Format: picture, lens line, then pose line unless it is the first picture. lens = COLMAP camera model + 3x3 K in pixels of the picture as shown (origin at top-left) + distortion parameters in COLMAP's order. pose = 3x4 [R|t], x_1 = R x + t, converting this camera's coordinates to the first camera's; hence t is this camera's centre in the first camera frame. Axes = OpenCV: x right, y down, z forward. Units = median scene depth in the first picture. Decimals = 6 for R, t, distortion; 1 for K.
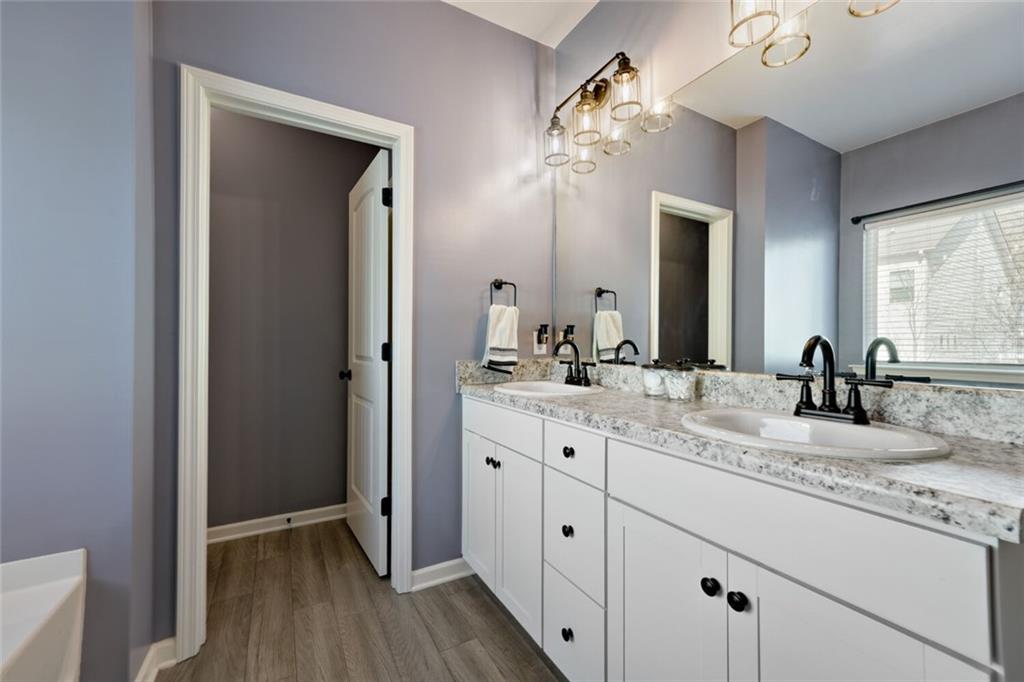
lens RADIAL K [[411.3, 0, 511.7], [0, 411.3, 341.1], [0, 0, 1]] dist [0.000902, -0.000103]
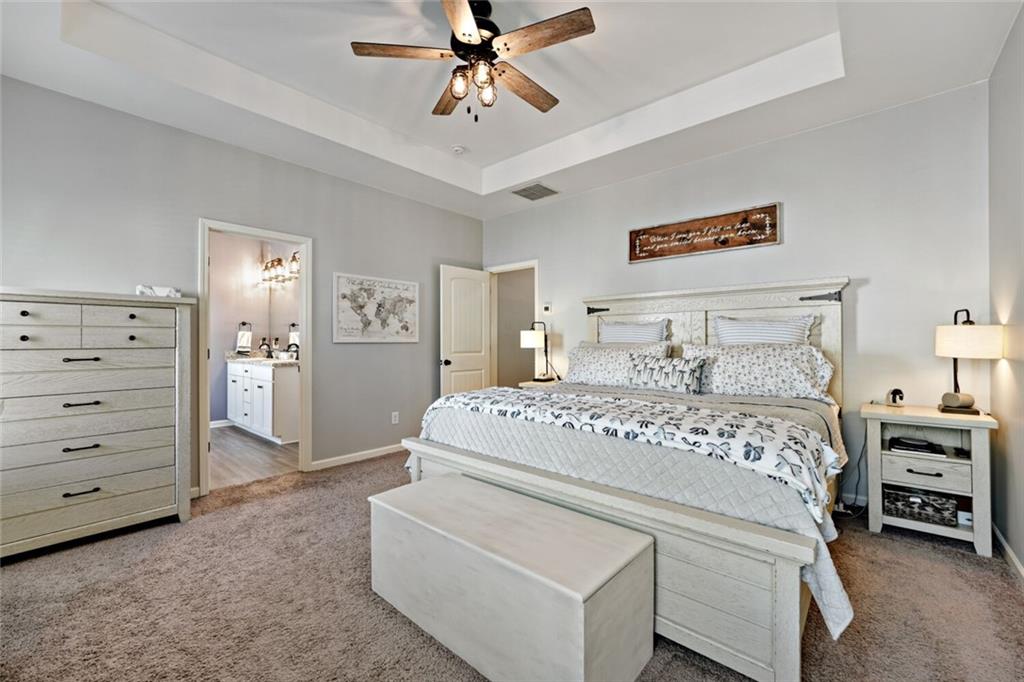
lens RADIAL K [[411.3, 0, 513.1], [0, 411.3, 340.9], [0, 0, 1]] dist [0.000902, -0.000103]
pose [[0.944831, -0.010120, 0.327401, 0.824573], [0.007828, 0.999935, 0.008318, -0.031625], [-0.327464, -0.005297, 0.944849, -2.381402]]
